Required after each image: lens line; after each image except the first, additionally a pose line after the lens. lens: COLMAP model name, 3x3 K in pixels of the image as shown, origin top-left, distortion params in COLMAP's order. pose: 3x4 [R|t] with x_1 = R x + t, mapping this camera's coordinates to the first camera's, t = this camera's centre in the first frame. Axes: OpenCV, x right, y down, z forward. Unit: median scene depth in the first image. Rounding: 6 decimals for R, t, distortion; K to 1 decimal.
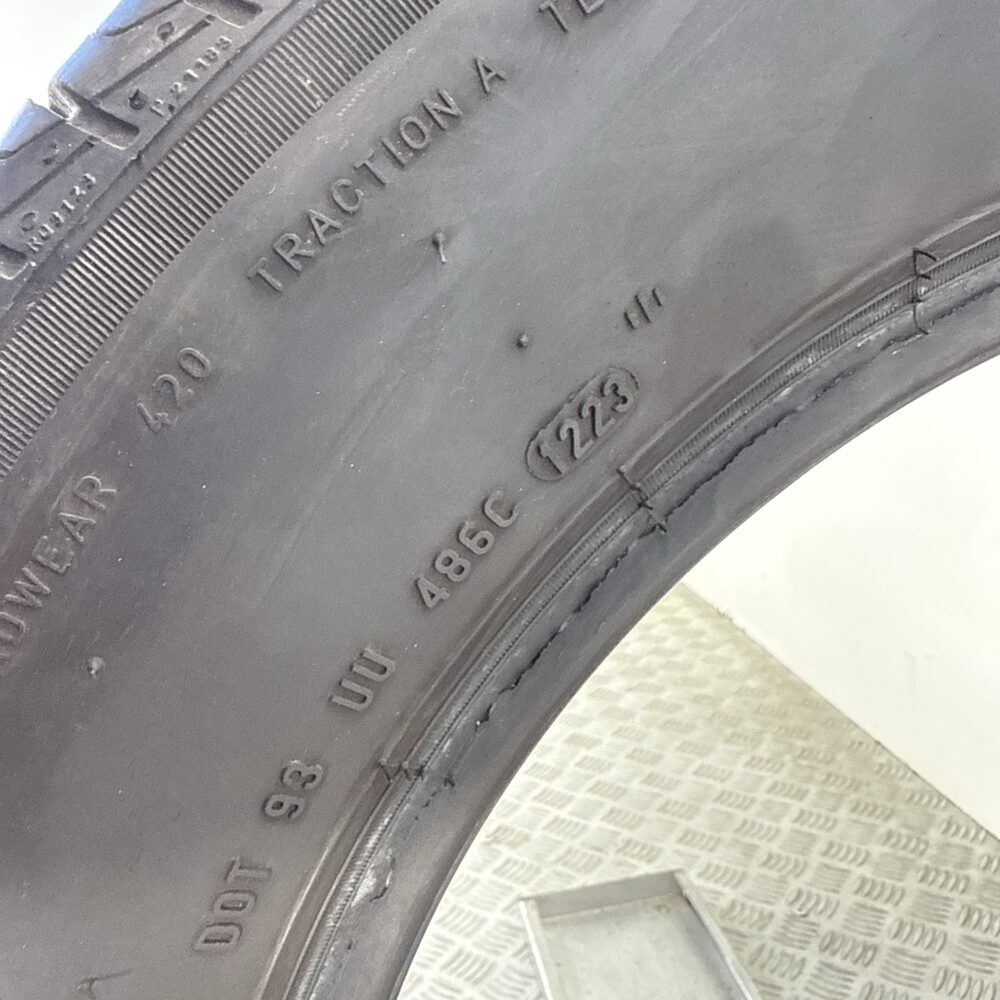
lens RADIAL K [[948.3, 0, 500.0], [0, 948.3, 500.0], [0, 0, 1]] dist [-0.002574, -0.004883]
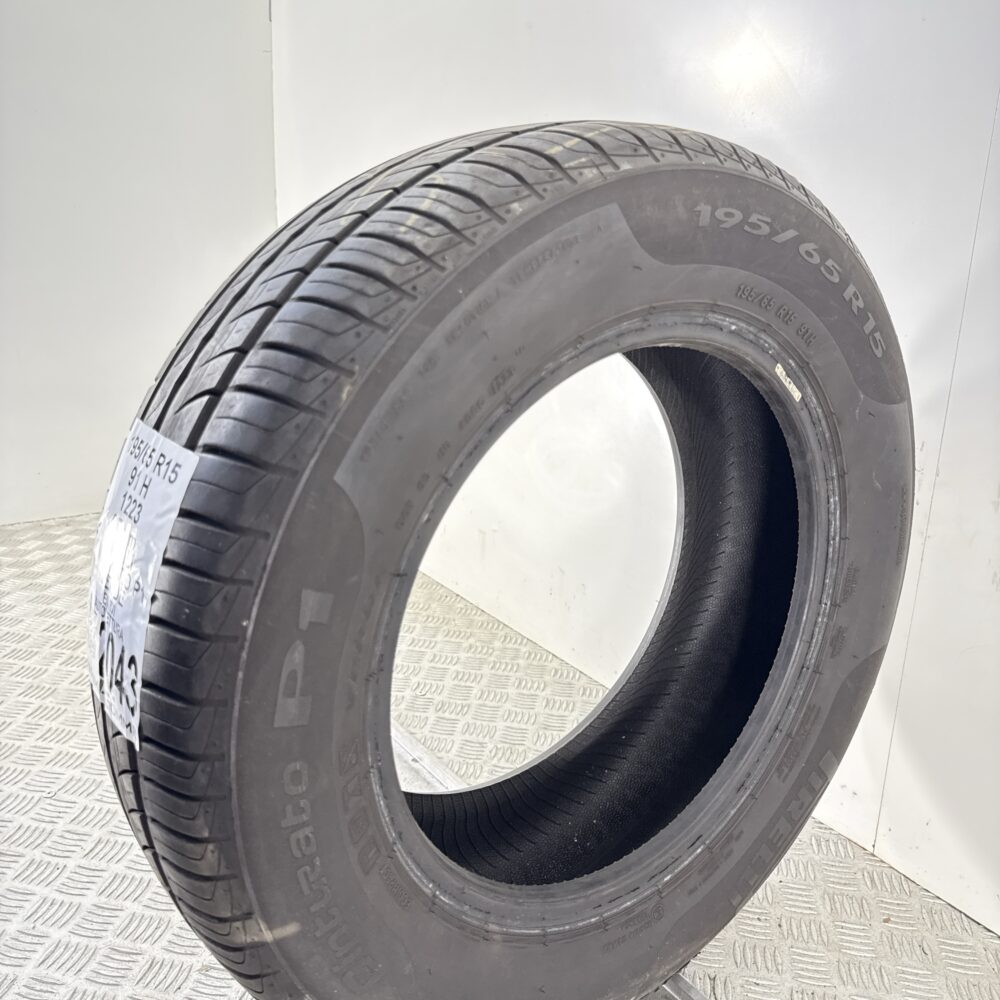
lens RADIAL K [[998.3, 0, 517.2], [0, 998.3, 500.1], [0, 0, 1]] dist [0.145372, -0.461693]
pose [[0.876425, 0.001231, 0.481537, -0.308565], [-0.033116, 0.997783, 0.057722, 0.028516], [-0.480398, -0.066536, 0.874523, -0.437931]]
